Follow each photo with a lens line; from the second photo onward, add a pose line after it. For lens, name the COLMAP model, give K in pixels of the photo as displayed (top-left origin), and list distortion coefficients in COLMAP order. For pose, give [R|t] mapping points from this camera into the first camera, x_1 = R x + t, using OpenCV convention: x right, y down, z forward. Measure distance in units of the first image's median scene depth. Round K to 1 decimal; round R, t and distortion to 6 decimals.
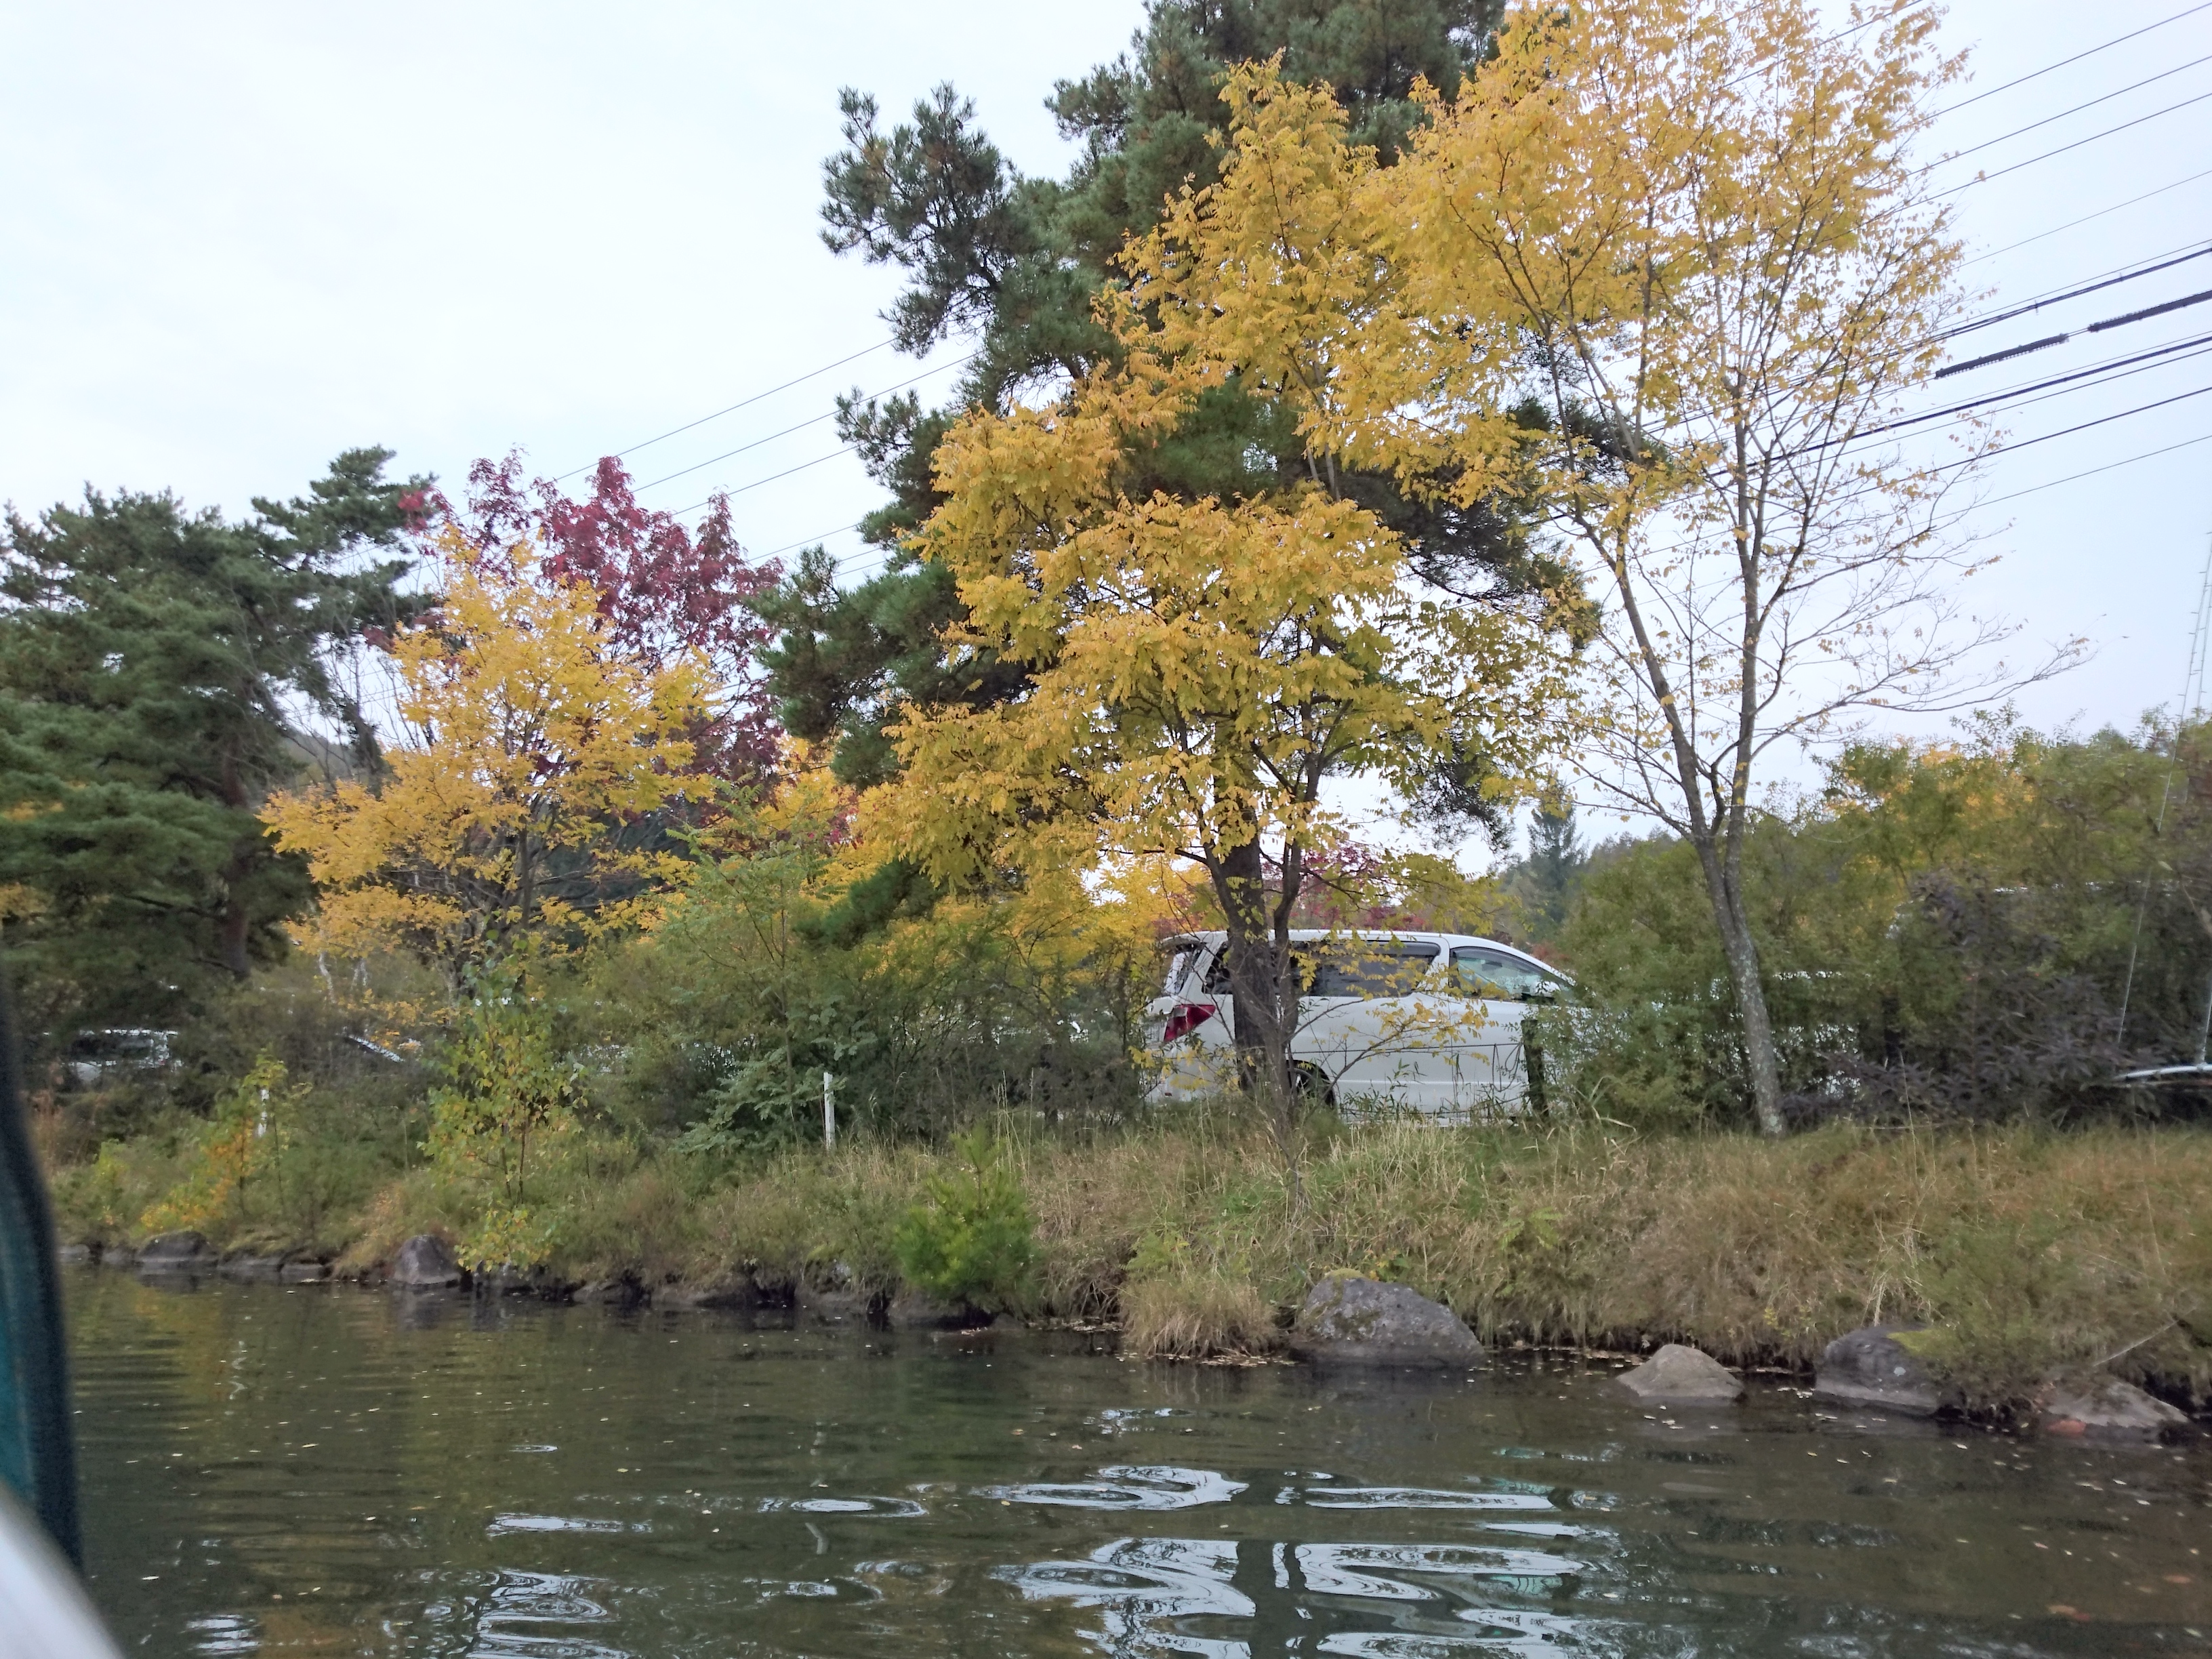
lens RADIAL K [[1509.0, 0, 1068.8], [0, 1509.0, 829.9], [0, 0, 1]] dist [0.032242, -0.020585]
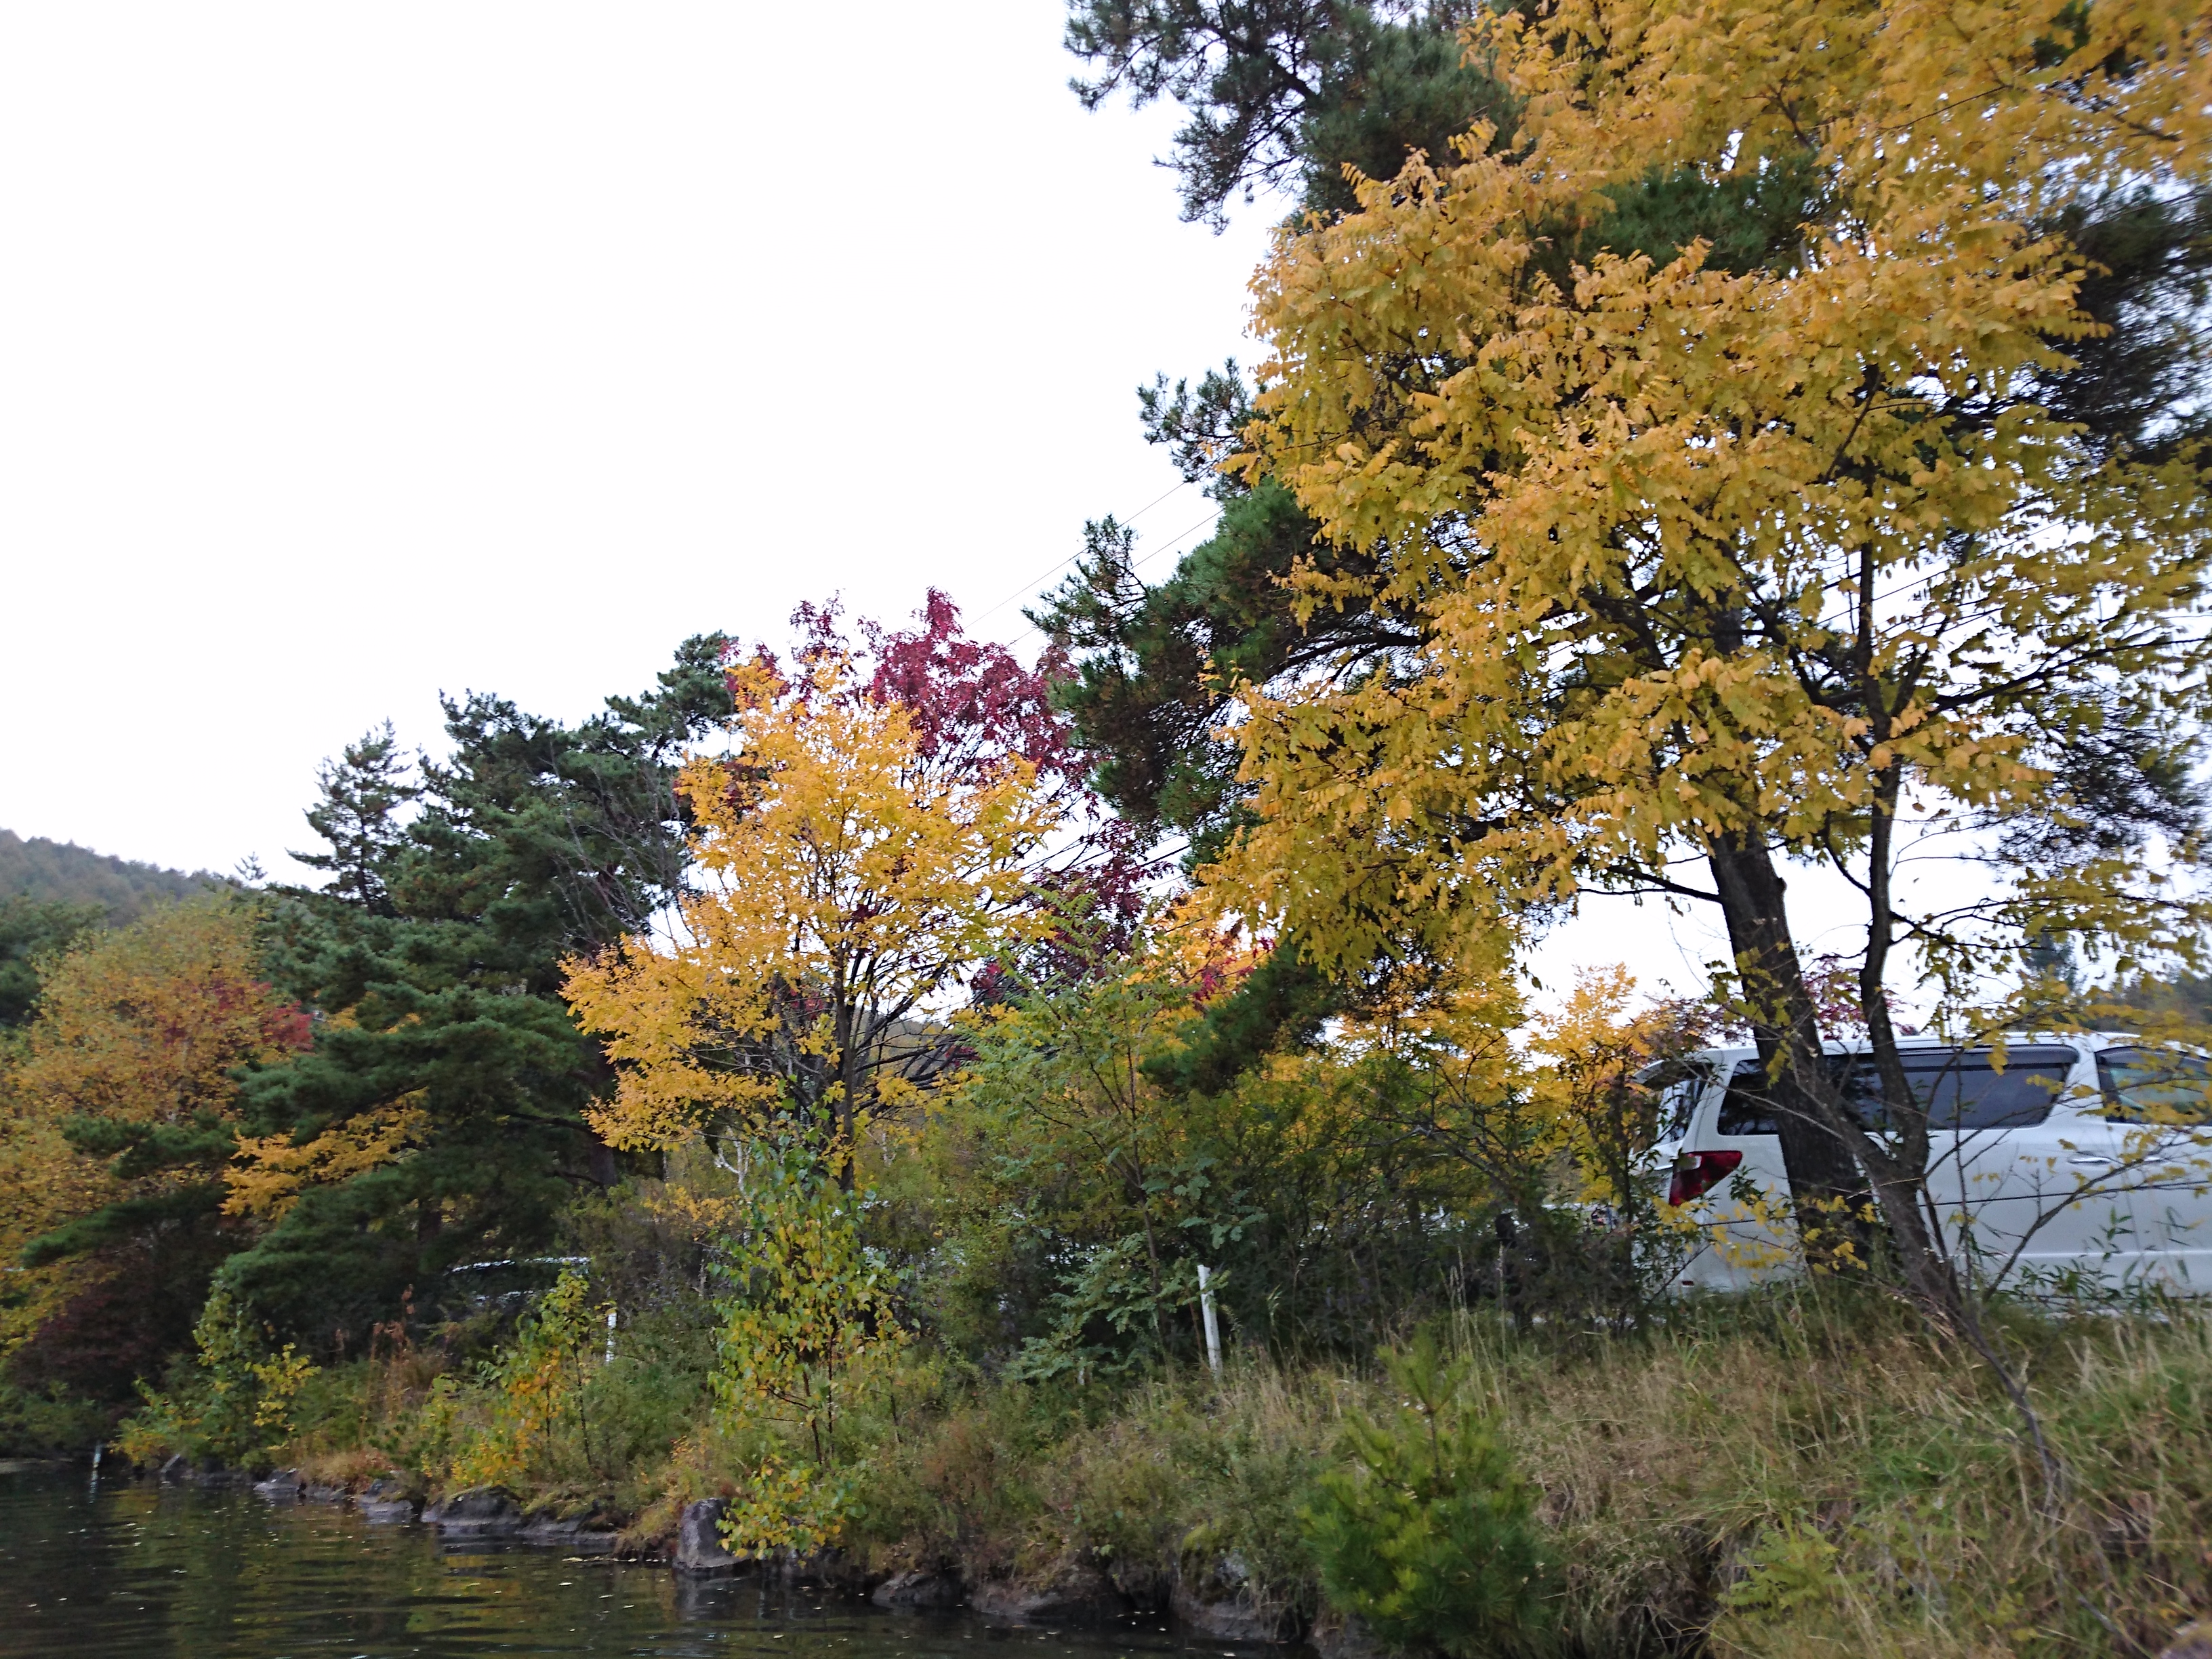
lens RADIAL K [[1509.0, 0, 1068.8], [0, 1509.0, 829.9], [0, 0, 1]] dist [0.032242, -0.020585]
pose [[0.961417, -0.111568, -0.251455, -0.014221], [0.078088, 0.987149, -0.139425, 0.050298], [0.263779, 0.114410, 0.957774, 0.257815]]
